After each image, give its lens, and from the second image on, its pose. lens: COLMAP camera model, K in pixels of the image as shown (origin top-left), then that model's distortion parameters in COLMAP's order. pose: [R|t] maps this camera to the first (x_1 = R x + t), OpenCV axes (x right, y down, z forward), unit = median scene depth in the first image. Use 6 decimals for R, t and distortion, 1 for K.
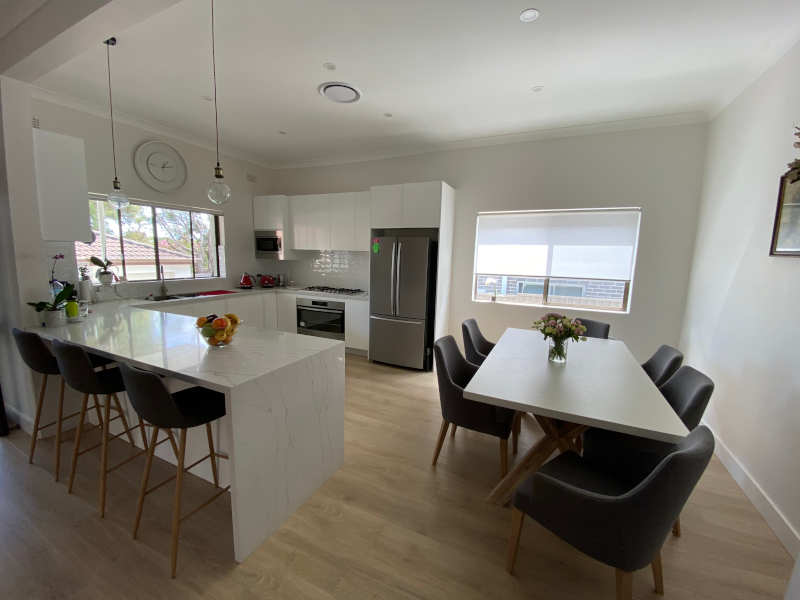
lens RADIAL K [[321.5, 0, 395.4], [0, 321.5, 300.9], [0, 0, 1]] dist [0.008192, -0.015289]
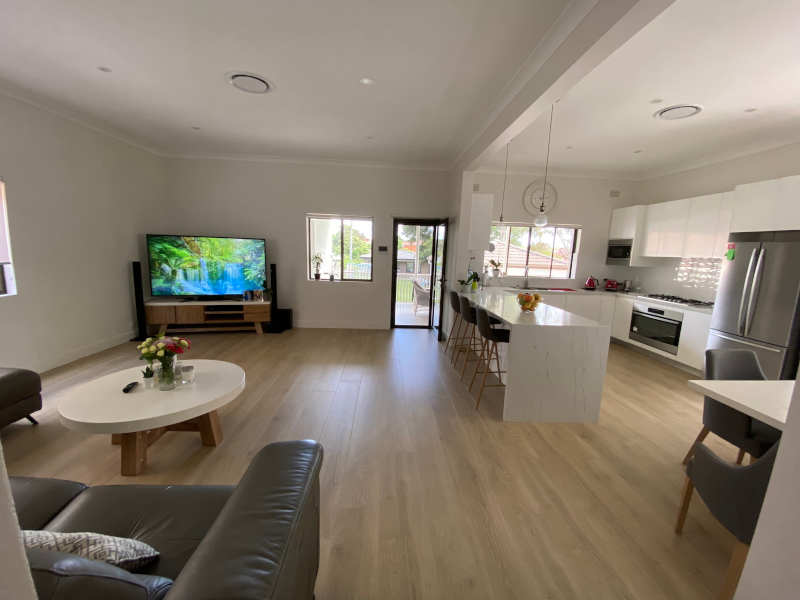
lens RADIAL K [[323.9, 0, 395.8], [0, 323.9, 301.5], [0, 0, 1]] dist [0.000462, 0.000017]
pose [[0.457766, 0.127178, -0.879930, 0.283391], [-0.151125, 0.986444, 0.063953, 0.038130], [0.876134, 0.103704, 0.470780, -0.181363]]
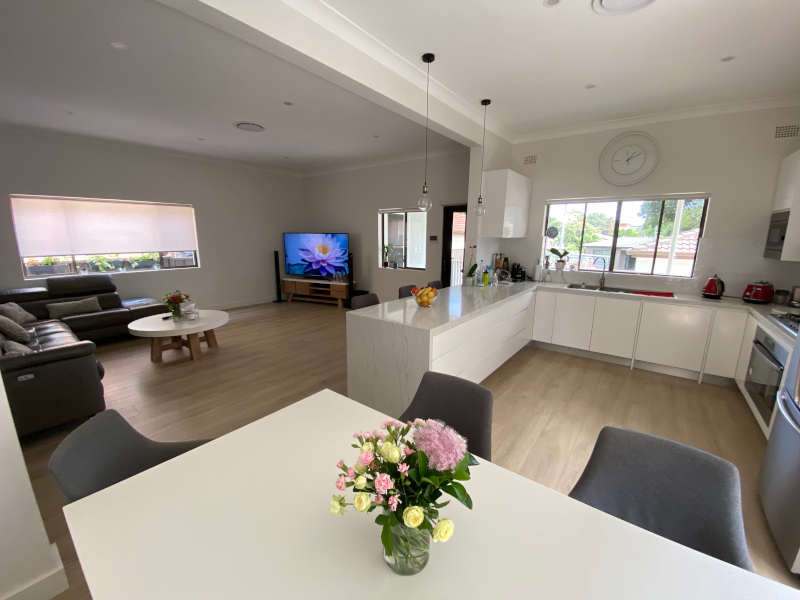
lens RADIAL K [[321.5, 0, 395.4], [0, 321.5, 300.9], [0, 0, 1]] dist [0.008192, -0.015289]
pose [[-0.222417, 0.166780, -0.960581, 0.417856], [-0.152937, 0.967094, 0.203323, -0.076824], [0.962882, 0.192131, -0.189591, 0.524261]]
